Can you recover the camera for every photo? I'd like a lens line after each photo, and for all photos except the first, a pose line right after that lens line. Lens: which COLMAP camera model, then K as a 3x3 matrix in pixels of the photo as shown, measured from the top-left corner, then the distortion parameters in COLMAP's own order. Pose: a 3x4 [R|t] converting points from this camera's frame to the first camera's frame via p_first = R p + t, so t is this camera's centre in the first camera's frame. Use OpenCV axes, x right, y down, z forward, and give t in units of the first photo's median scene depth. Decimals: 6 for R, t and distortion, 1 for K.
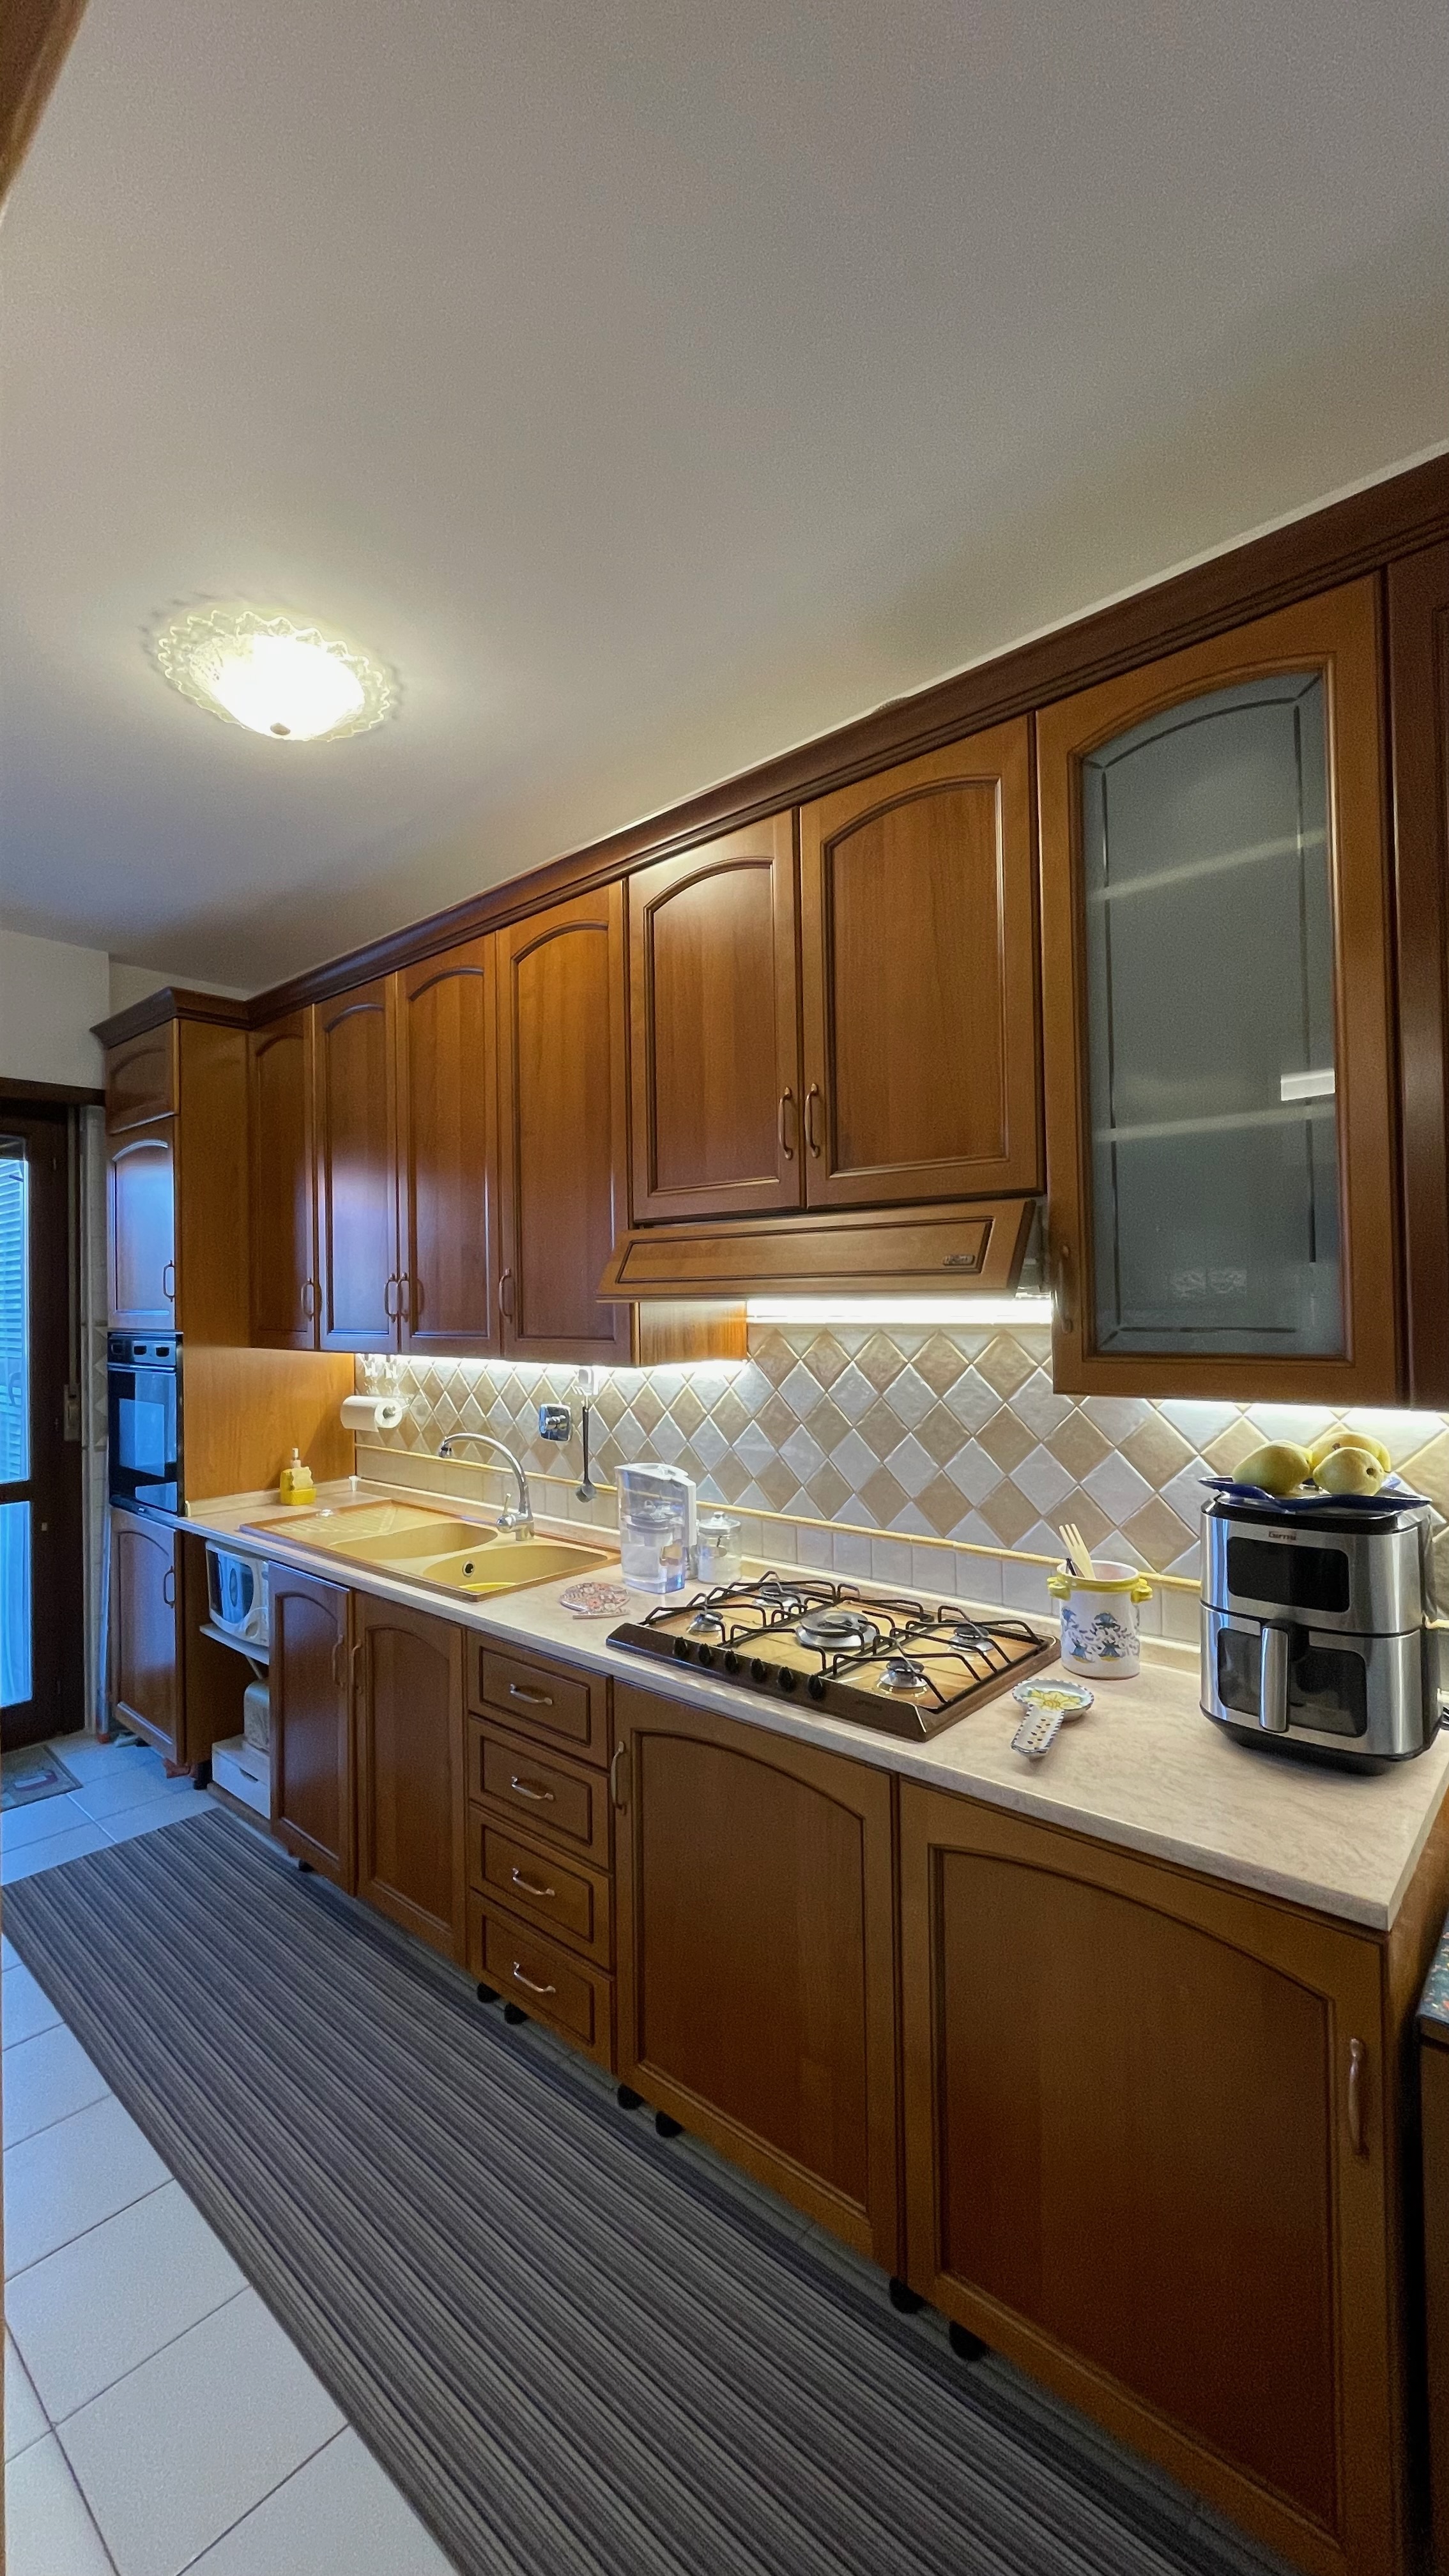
lens RADIAL K [[1039.9, 0, 730.1], [0, 1039.9, 1288.8], [0, 0, 1]] dist [-0.004289, -0.000160]
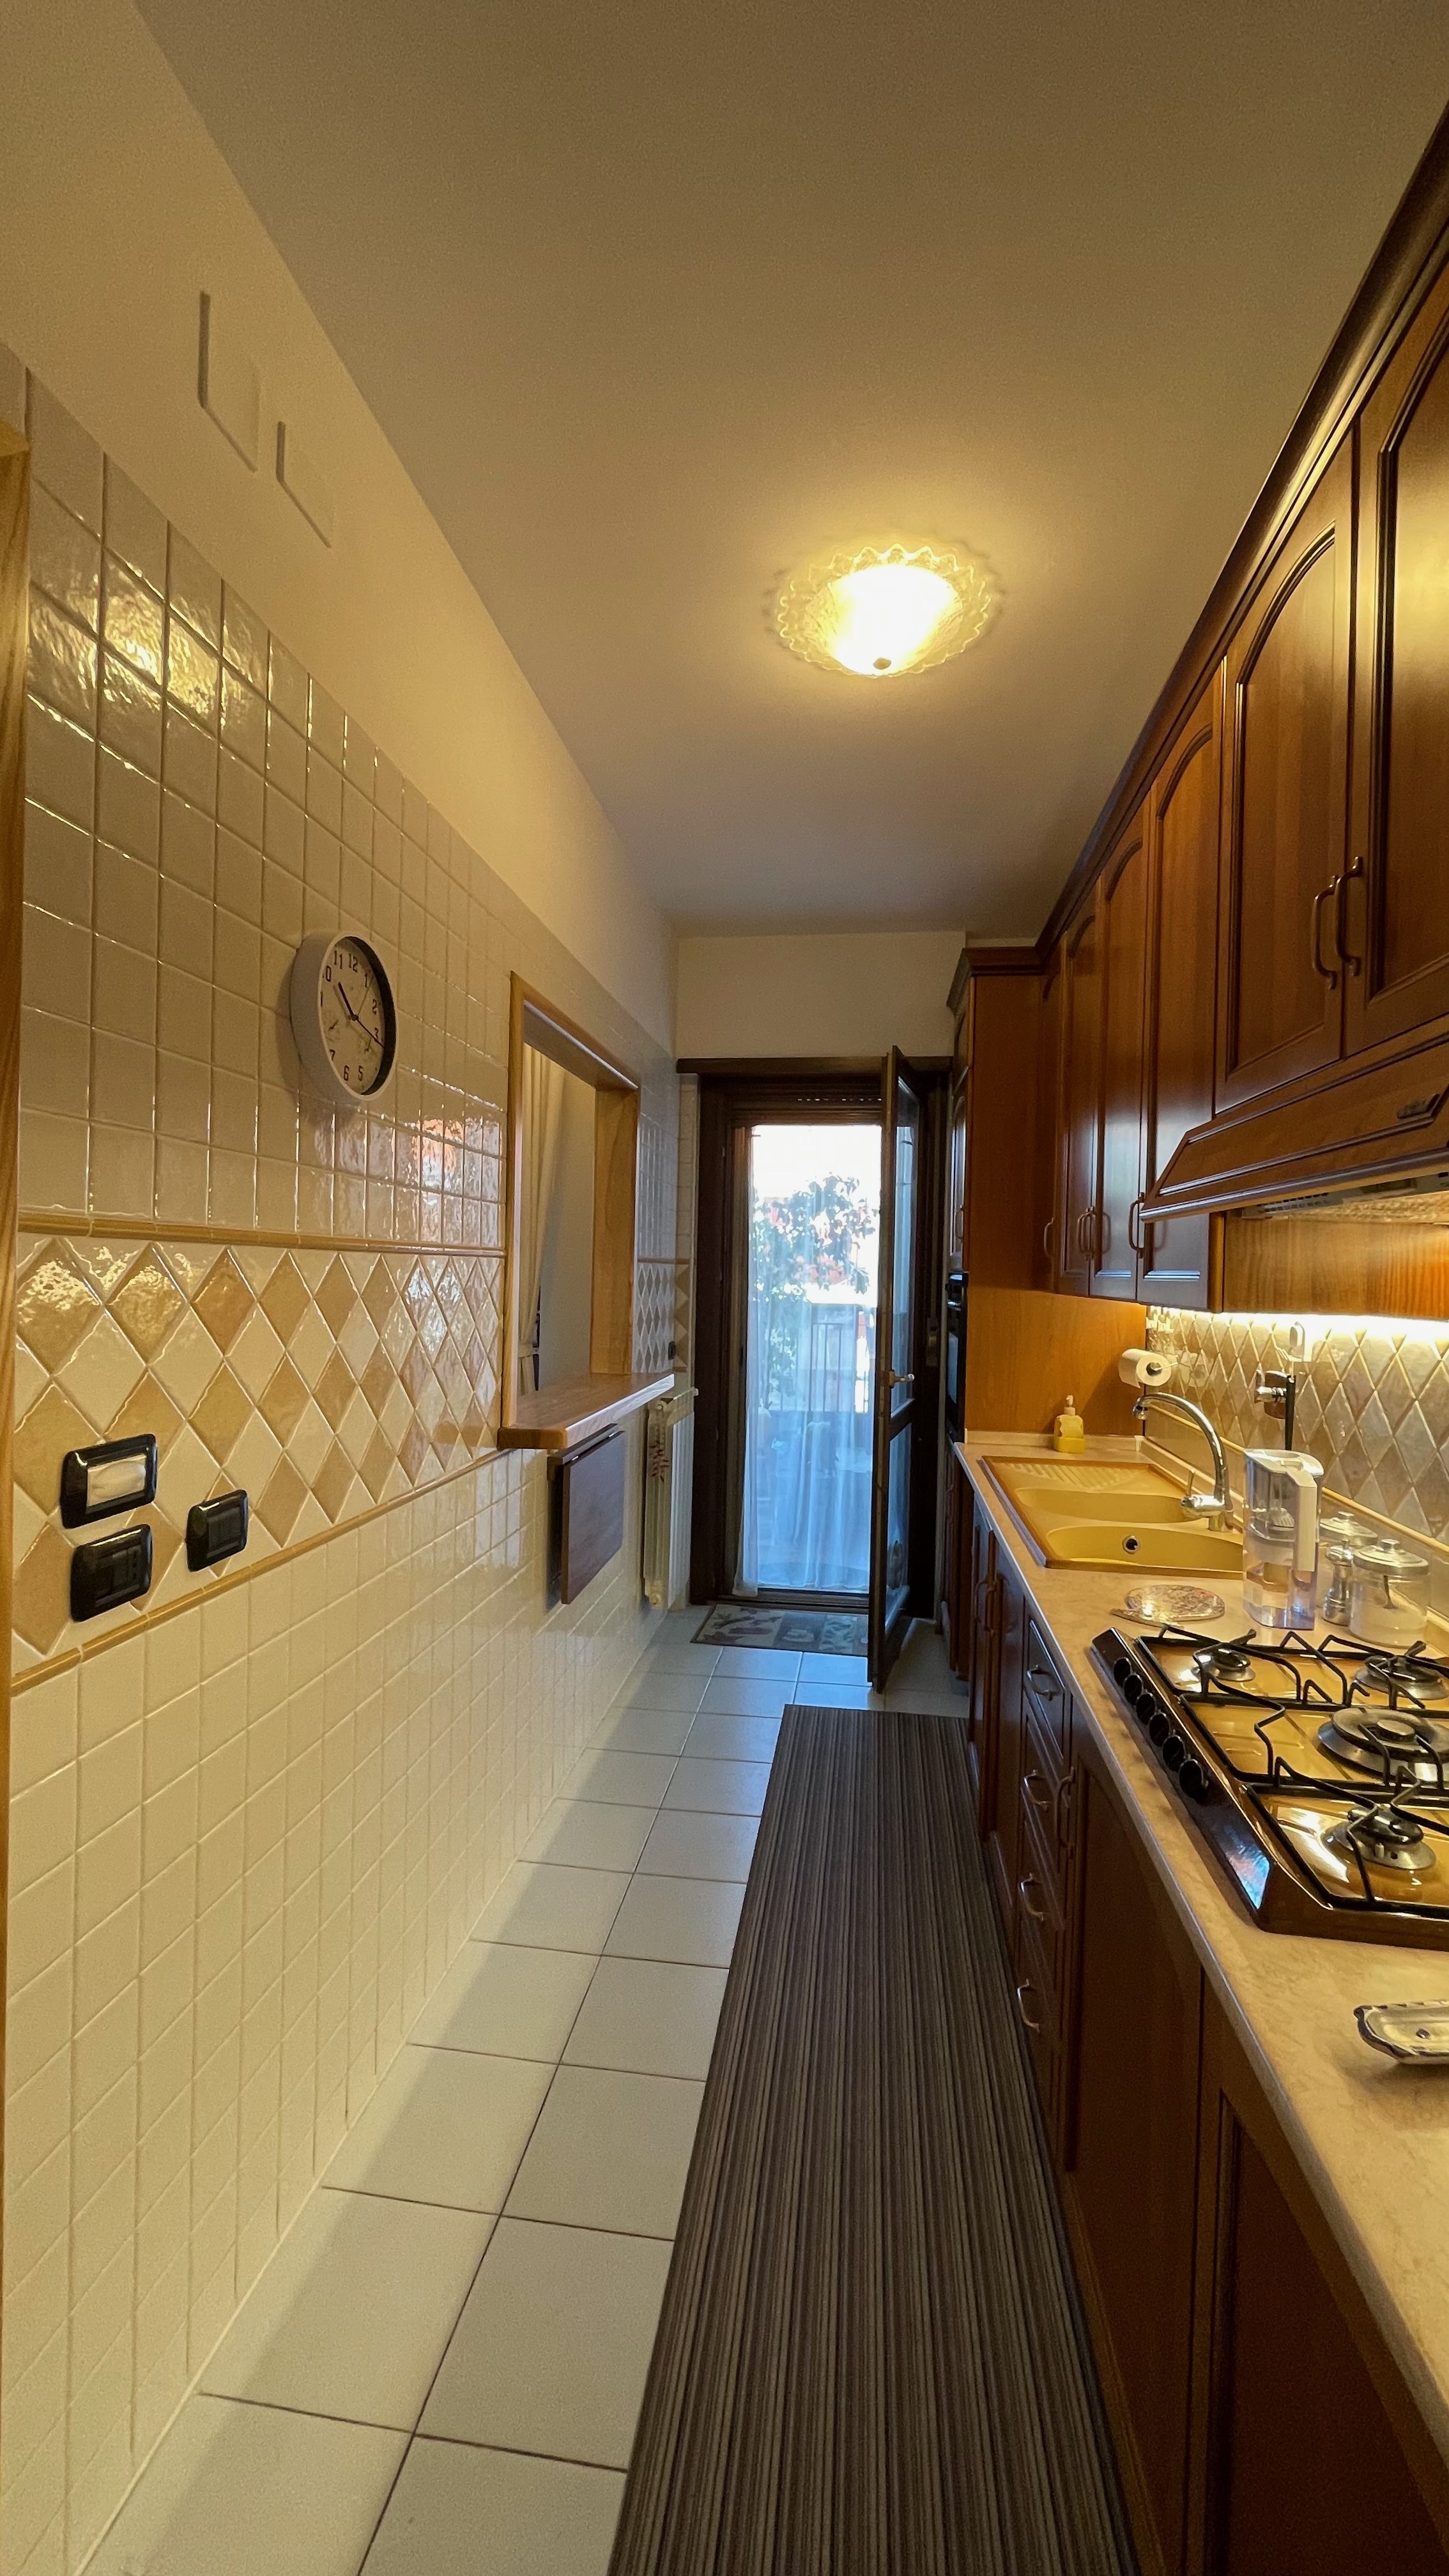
lens RADIAL K [[1039.9, 0, 709.4], [0, 1039.9, 1294.7], [0, 0, 1]] dist [-0.004289, -0.000160]
pose [[0.548157, 0.043328, -0.835252, 0.249419], [-0.015936, 0.999017, 0.041364, 0.027436], [0.836224, -0.009363, 0.548309, 0.210900]]
